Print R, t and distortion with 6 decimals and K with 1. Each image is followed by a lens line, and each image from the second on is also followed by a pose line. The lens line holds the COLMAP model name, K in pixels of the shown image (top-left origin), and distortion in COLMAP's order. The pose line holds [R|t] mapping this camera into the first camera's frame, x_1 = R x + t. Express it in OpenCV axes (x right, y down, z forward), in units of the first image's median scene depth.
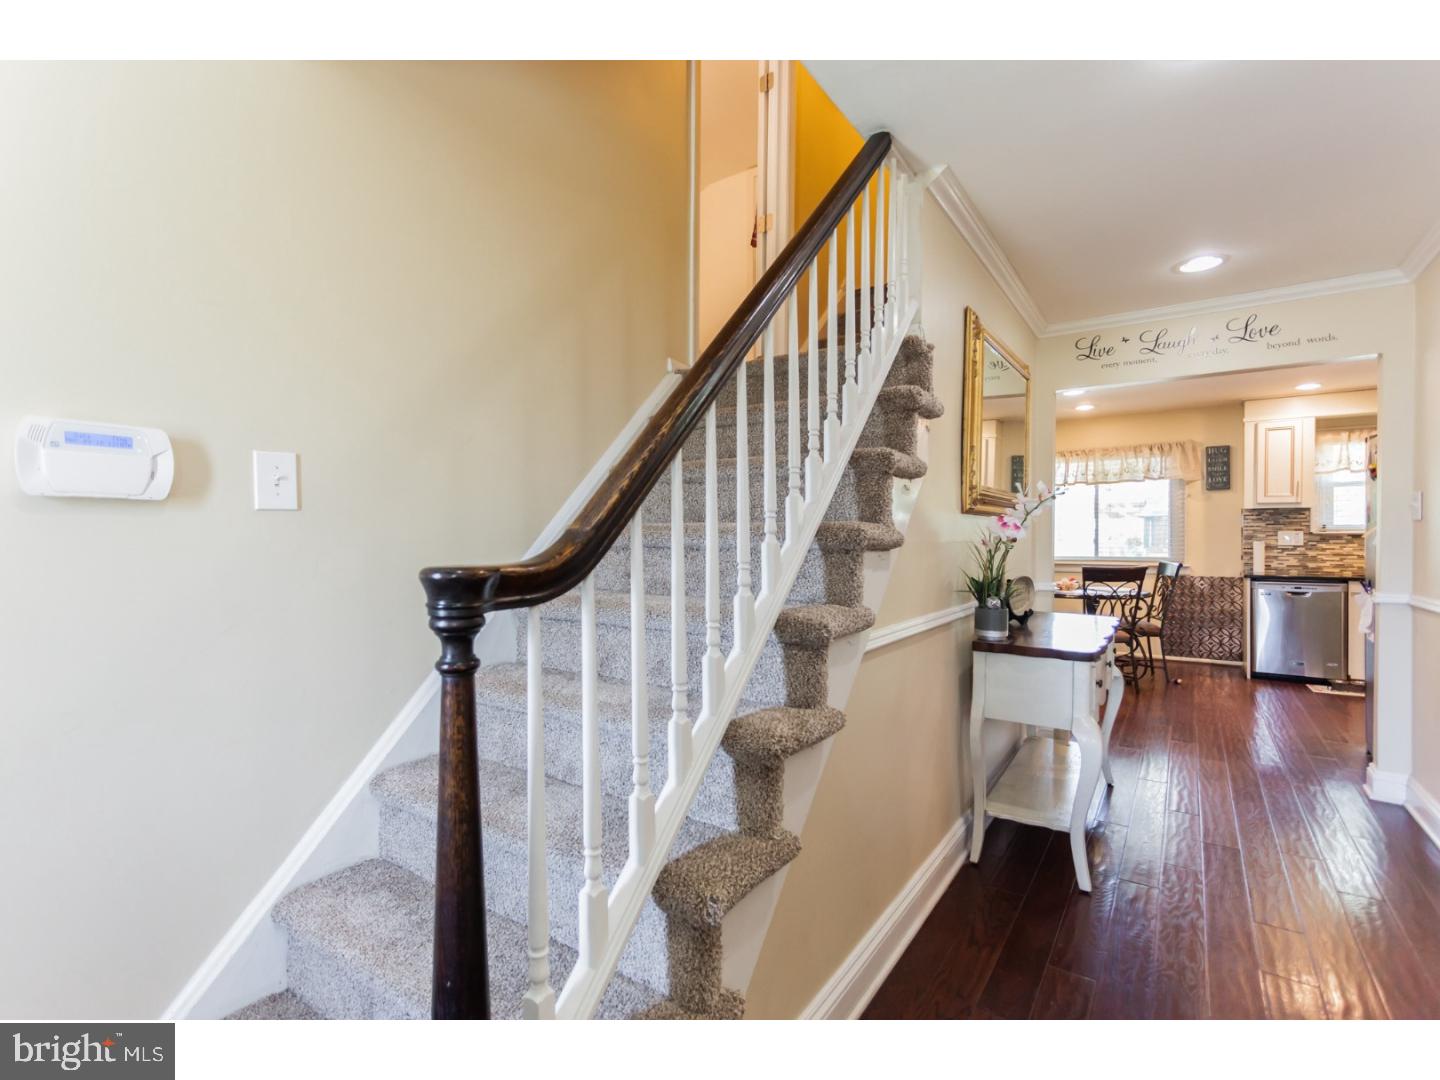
lens RADIAL K [[684.9, 0, 716.7], [0, 684.9, 541.9], [0, 0, 1]] dist [0.000232, 0.000287]
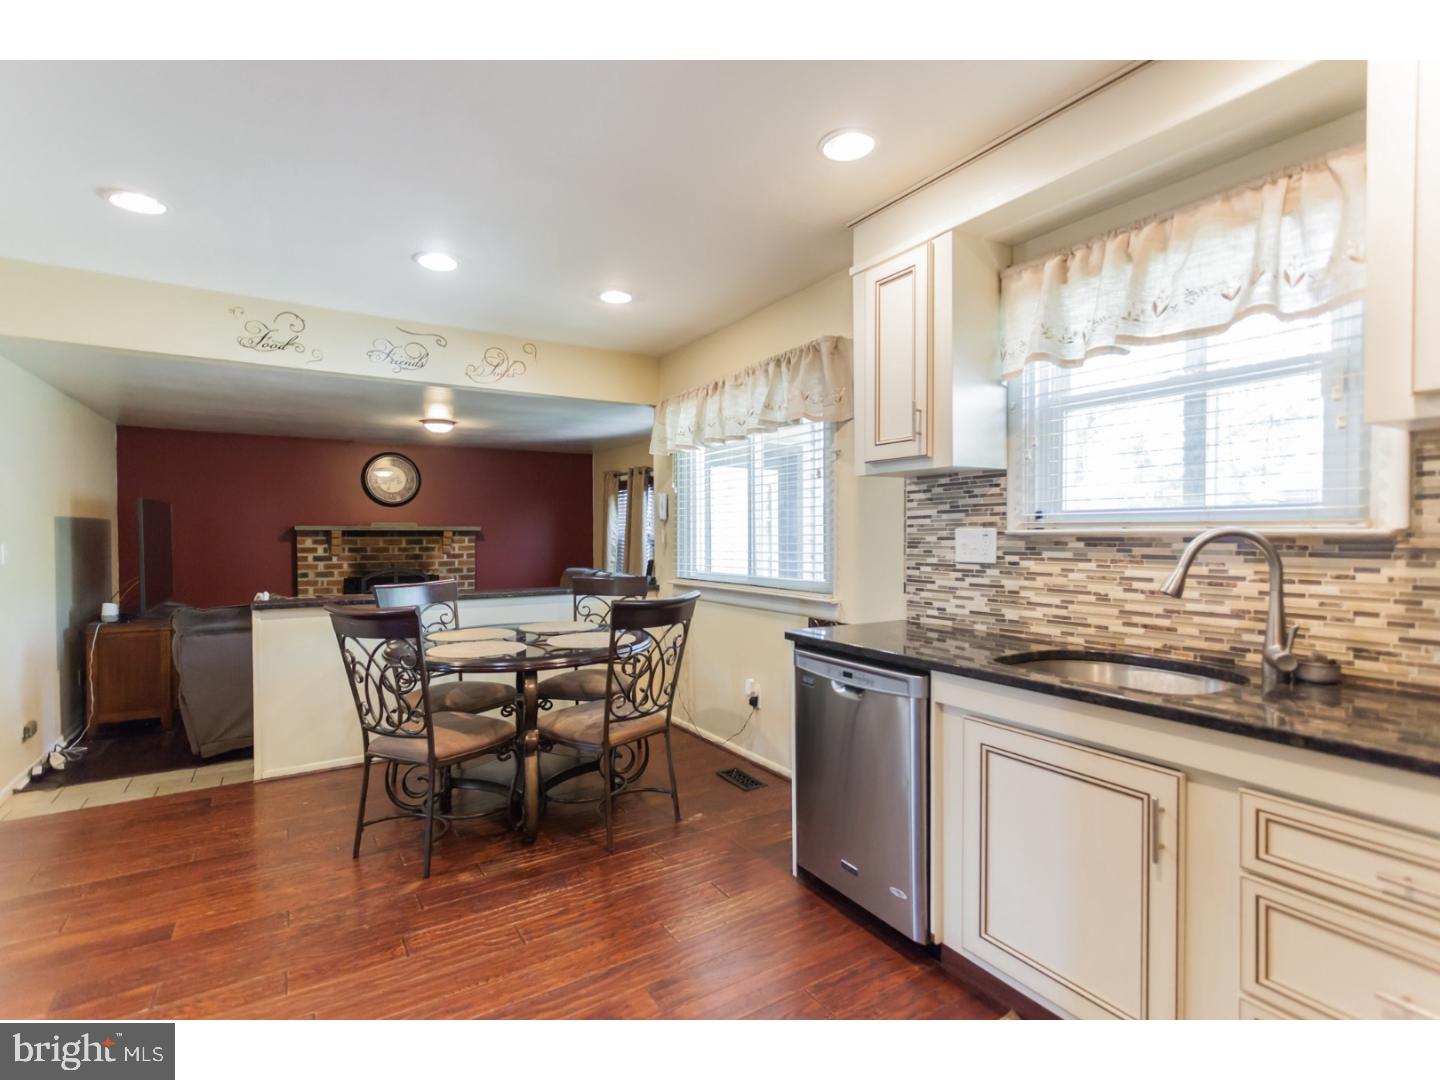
lens RADIAL K [[684.9, 0, 719.7], [0, 684.9, 540.3], [0, 0, 1]] dist [0.000232, 0.000287]
pose [[0.921358, 0.003262, -0.388702, 0.865492], [-0.002005, 0.999991, 0.003640, -0.009410], [0.388710, -0.002574, 0.921356, 0.571064]]
